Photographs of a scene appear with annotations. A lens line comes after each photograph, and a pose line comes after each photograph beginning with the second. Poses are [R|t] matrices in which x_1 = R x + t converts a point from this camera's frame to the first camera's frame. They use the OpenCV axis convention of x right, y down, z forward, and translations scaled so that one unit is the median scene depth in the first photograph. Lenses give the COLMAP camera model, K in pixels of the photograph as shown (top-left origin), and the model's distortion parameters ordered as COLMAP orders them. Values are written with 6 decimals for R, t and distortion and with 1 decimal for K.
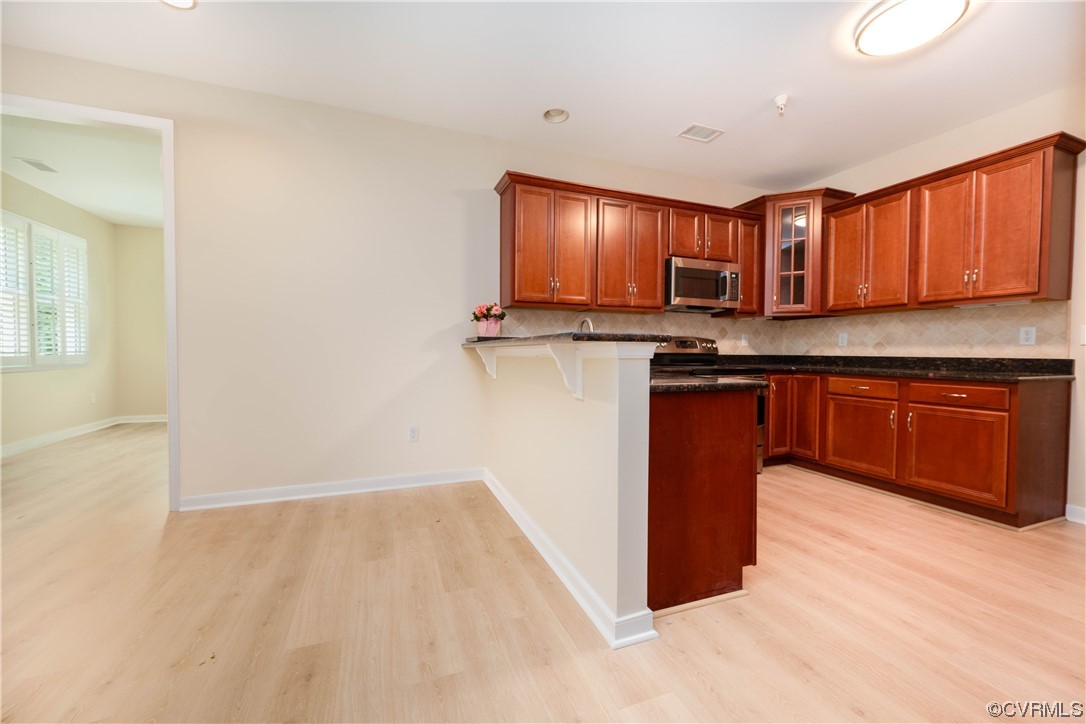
lens RADIAL K [[433.5, 0, 547.3], [0, 433.5, 362.4], [0, 0, 1]] dist [-0.001959, -0.000285]
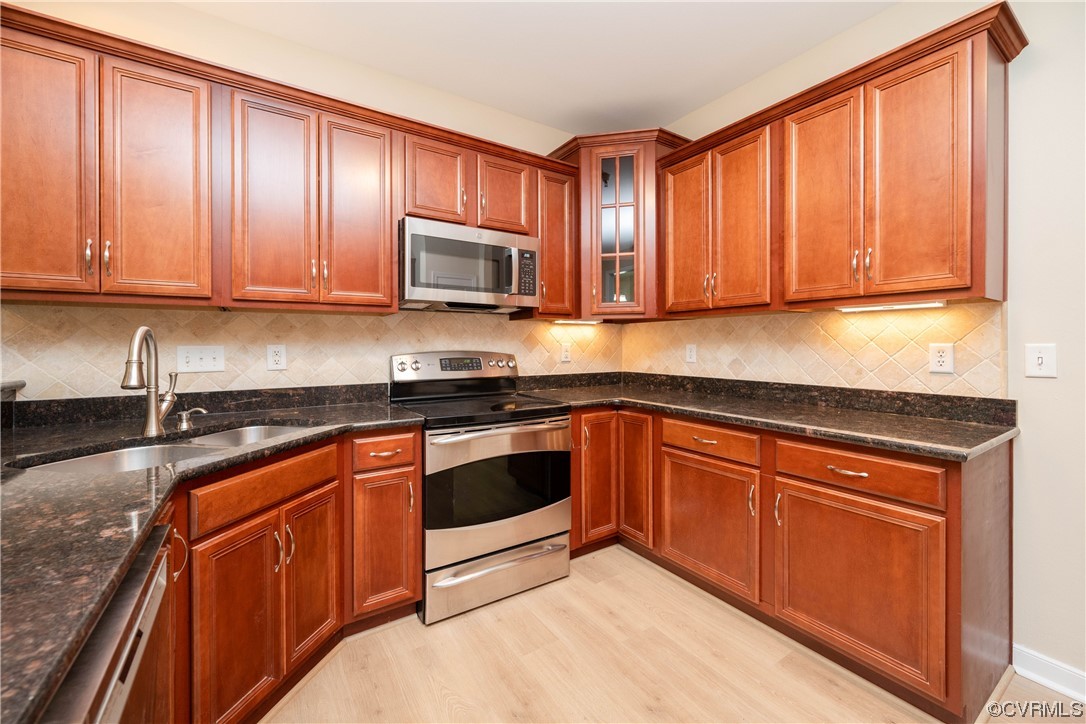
lens RADIAL K [[429.5, 0, 540.5], [0, 429.5, 344.2], [0, 0, 1]] dist [-0.000459, 0.000026]
pose [[0.981499, -0.006811, 0.191344, 0.374156], [0.011809, 0.999618, -0.024996, -0.062892], [-0.191101, 0.026793, 0.981205, 0.440722]]
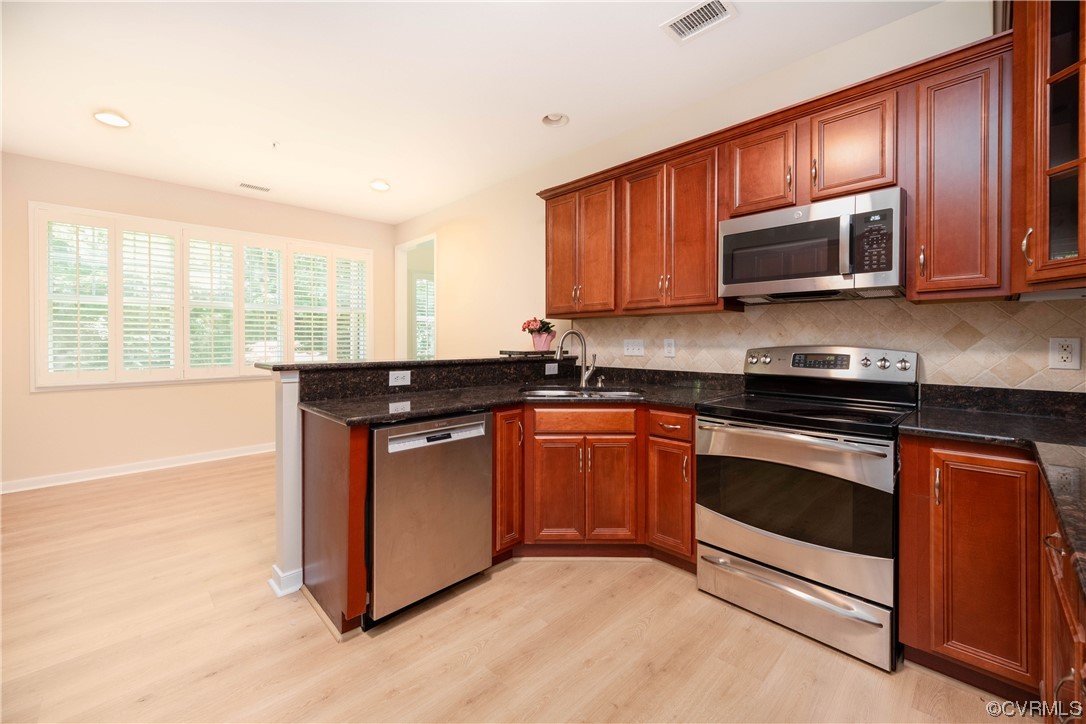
lens RADIAL K [[439.2, 0, 550.0], [0, 439.2, 340.6], [0, 0, 1]] dist [-0.000399, -0.000073]
pose [[0.386799, -0.003283, -0.922158, 0.828851], [-0.021140, 0.999699, -0.012426, -0.062511], [0.921922, 0.024301, 0.386613, 0.566628]]
